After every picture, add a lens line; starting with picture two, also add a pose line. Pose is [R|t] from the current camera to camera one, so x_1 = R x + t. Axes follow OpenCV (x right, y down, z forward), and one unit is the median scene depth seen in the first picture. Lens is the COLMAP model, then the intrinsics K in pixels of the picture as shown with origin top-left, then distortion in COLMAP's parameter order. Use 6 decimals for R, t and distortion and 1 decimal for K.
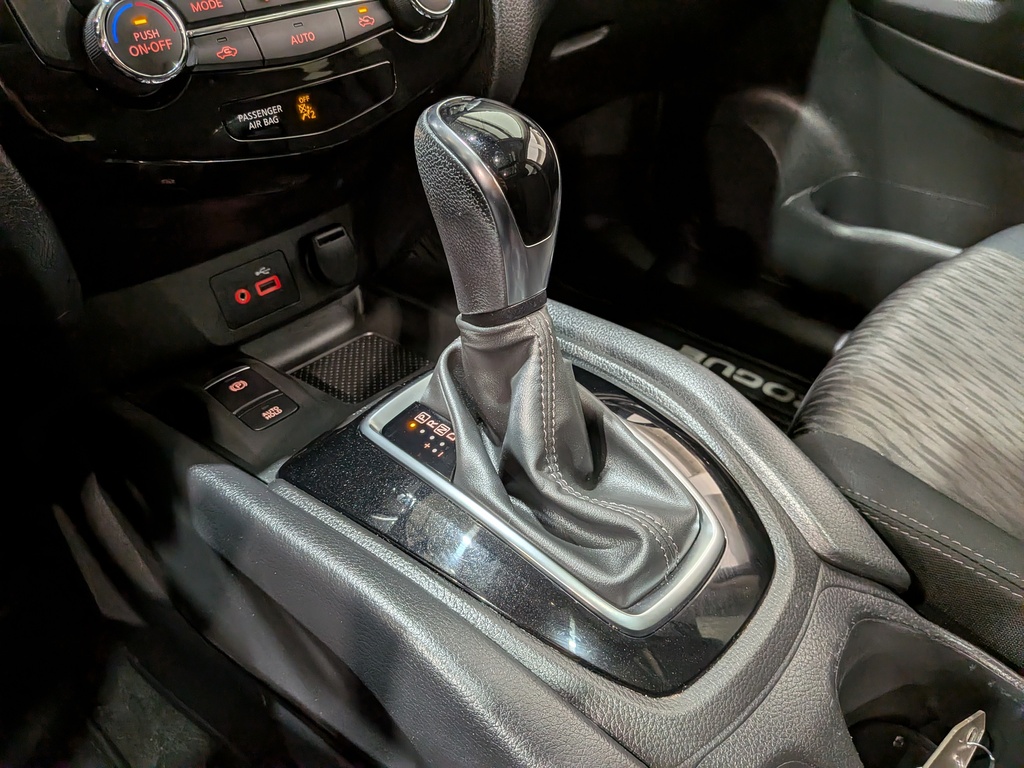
lens RADIAL K [[722.1, 0, 486.2], [0, 722.1, 373.8], [0, 0, 1]] dist [0.002771, -0.001533]
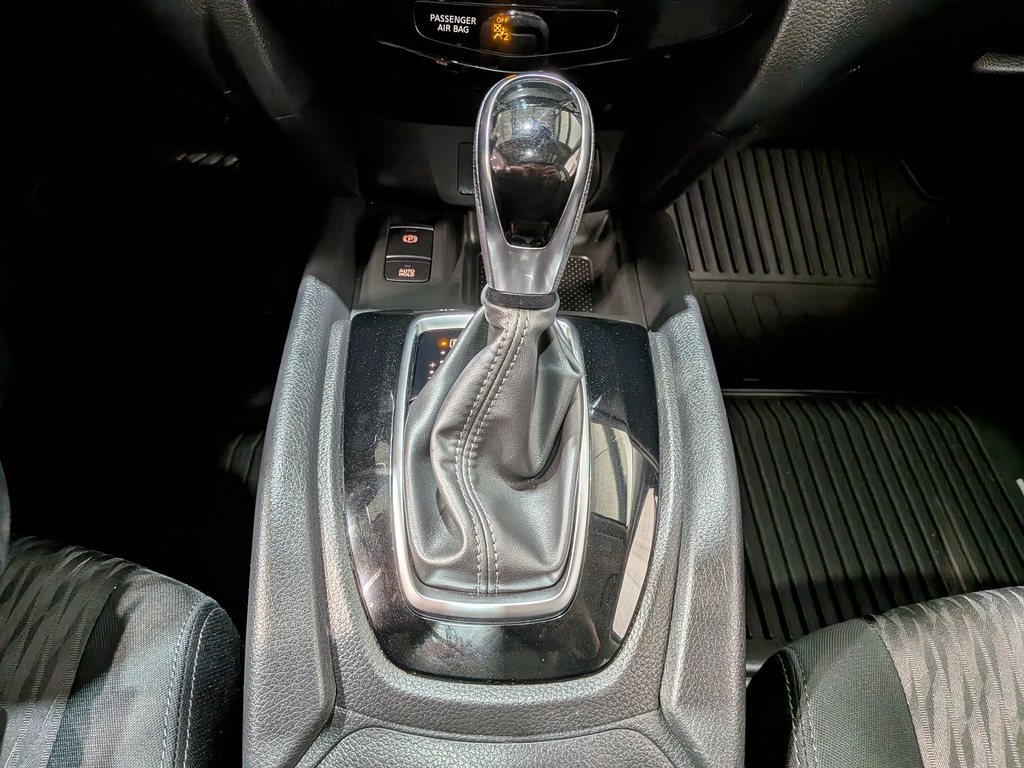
lens RADIAL K [[736.8, 0, 512.0], [0, 736.8, 384.0], [0, 0, 1]] dist [0.009318, -0.006474]
pose [[0.707739, 0.562067, -0.428003, 0.488568], [-0.480181, 0.827091, 0.292143, -0.258009], [0.518201, -0.001242, 0.855258, 0.102770]]
